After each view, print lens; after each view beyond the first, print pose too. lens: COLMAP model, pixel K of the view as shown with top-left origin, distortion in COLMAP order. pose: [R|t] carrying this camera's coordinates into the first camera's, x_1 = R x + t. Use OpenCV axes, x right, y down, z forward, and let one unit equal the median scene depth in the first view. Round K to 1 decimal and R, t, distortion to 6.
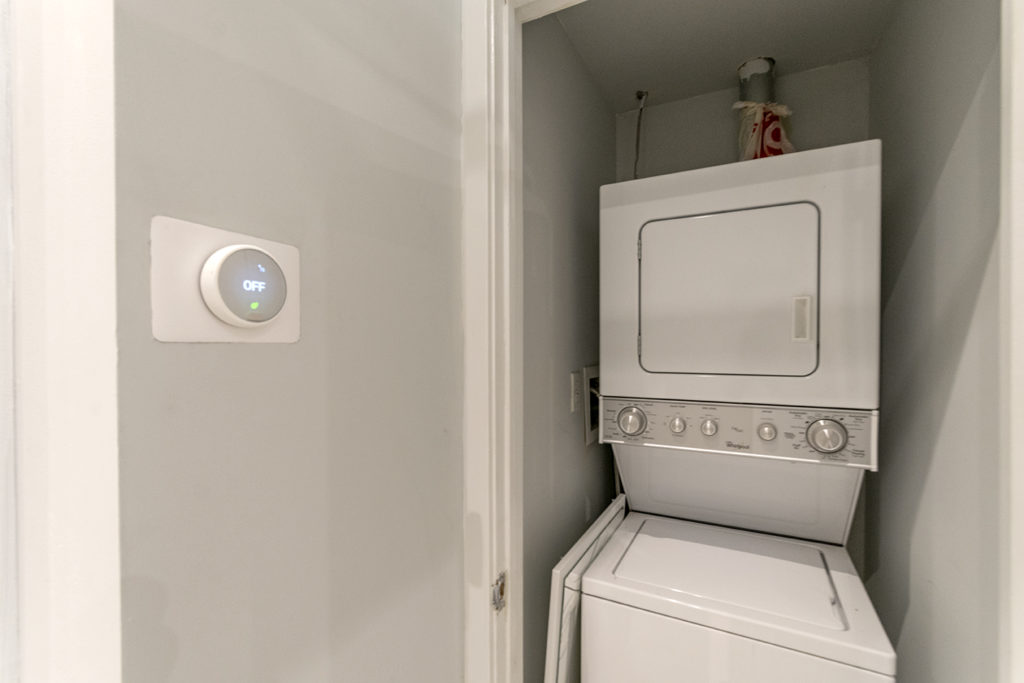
lens RADIAL K [[451.0, 0, 512.2], [0, 451.0, 345.3], [0, 0, 1]] dist [0.001749, 0.001469]
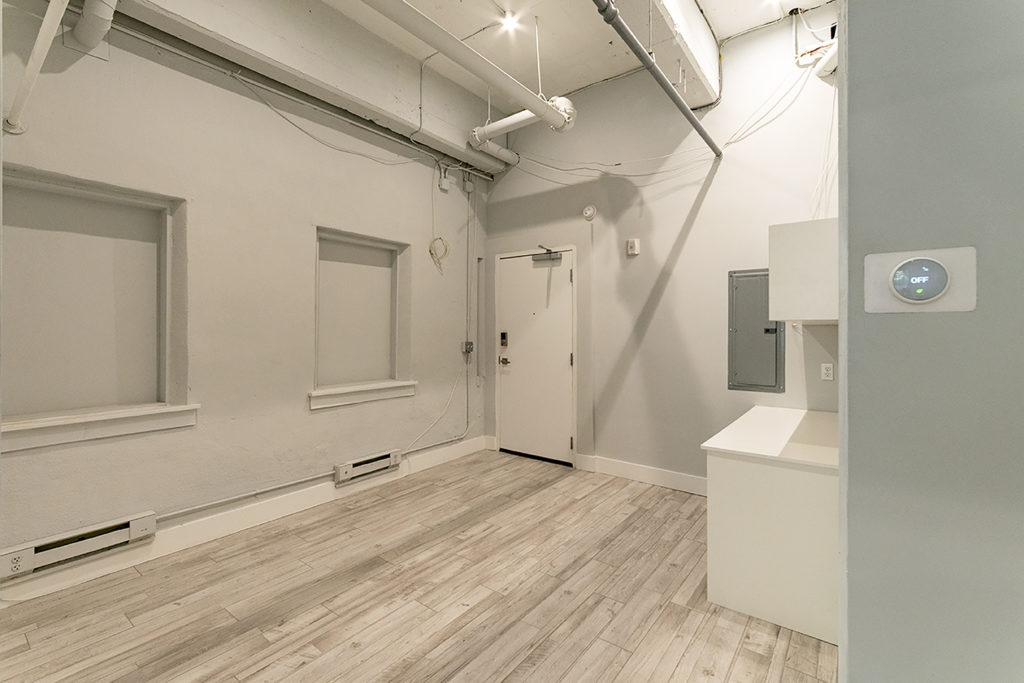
lens RADIAL K [[451.0, 0, 508.1], [0, 451.0, 334.0], [0, 0, 1]] dist [0.001749, 0.001469]
pose [[-0.178312, 0.005489, -0.983959, 1.474497], [-0.003373, 0.999975, 0.006189, 0.076332], [0.983968, 0.004422, -0.178289, -0.278455]]
